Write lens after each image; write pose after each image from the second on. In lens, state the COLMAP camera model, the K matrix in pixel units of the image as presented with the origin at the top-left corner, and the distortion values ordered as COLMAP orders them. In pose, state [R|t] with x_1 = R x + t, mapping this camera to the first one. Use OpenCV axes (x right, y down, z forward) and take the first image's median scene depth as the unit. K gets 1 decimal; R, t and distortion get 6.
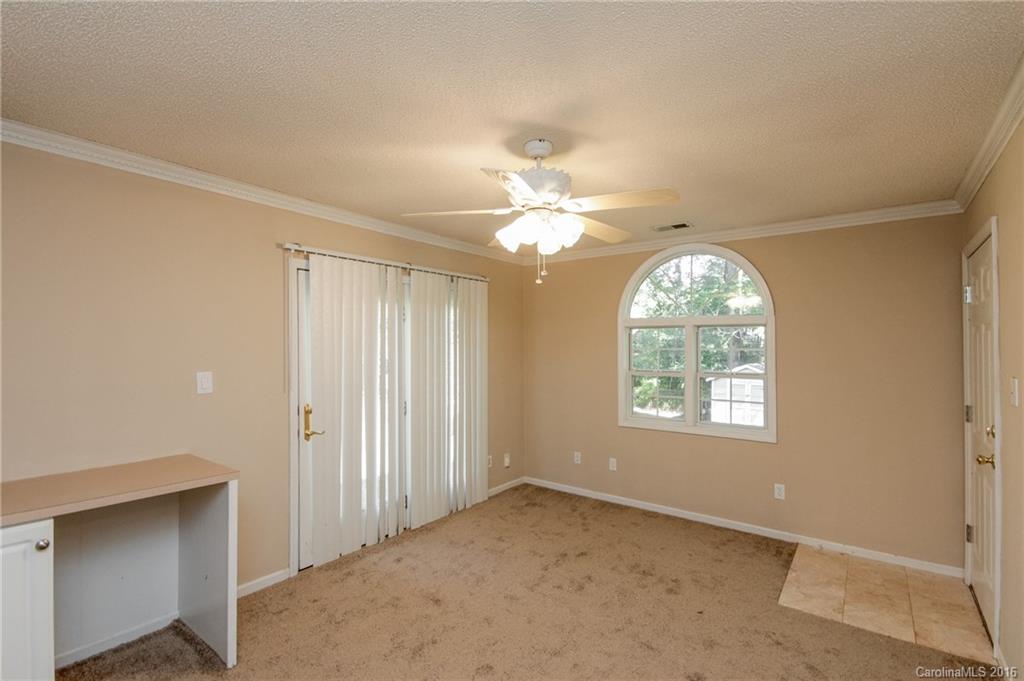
lens RADIAL K [[469.5, 0, 515.3], [0, 469.5, 343.6], [0, 0, 1]] dist [-0.013271, 0.001390]
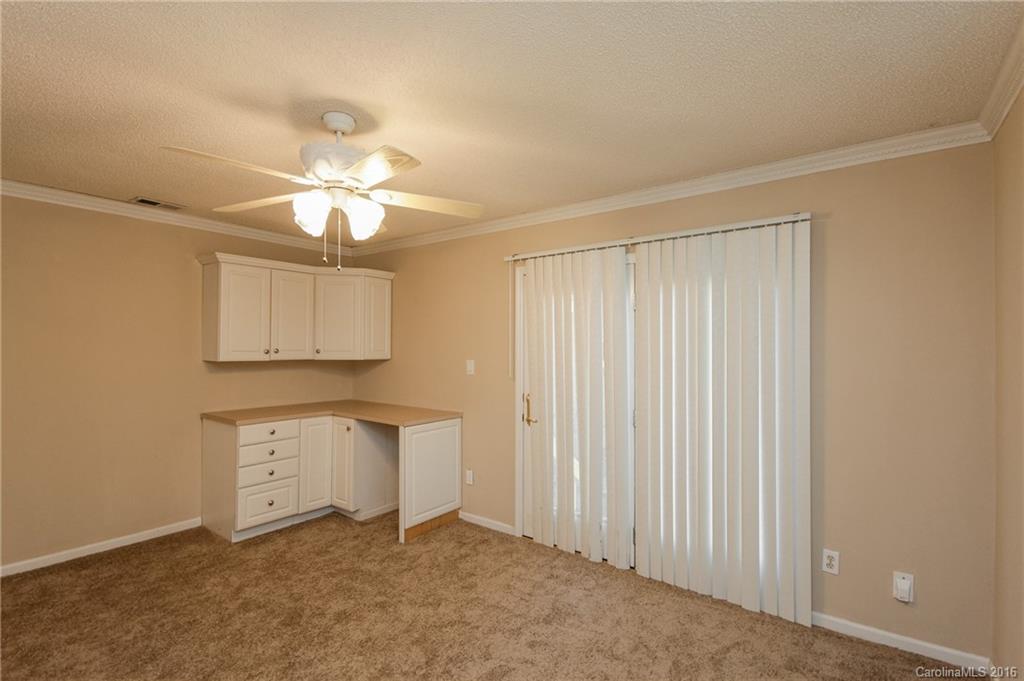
lens RADIAL K [[469.5, 0, 514.9], [0, 469.5, 341.7], [0, 0, 1]] dist [-0.013271, 0.001390]
pose [[-0.011846, 0.000514, -0.999930, 0.691443], [0.015429, 0.999881, 0.000332, 0.003754], [0.999811, -0.015424, -0.011853, 0.987389]]
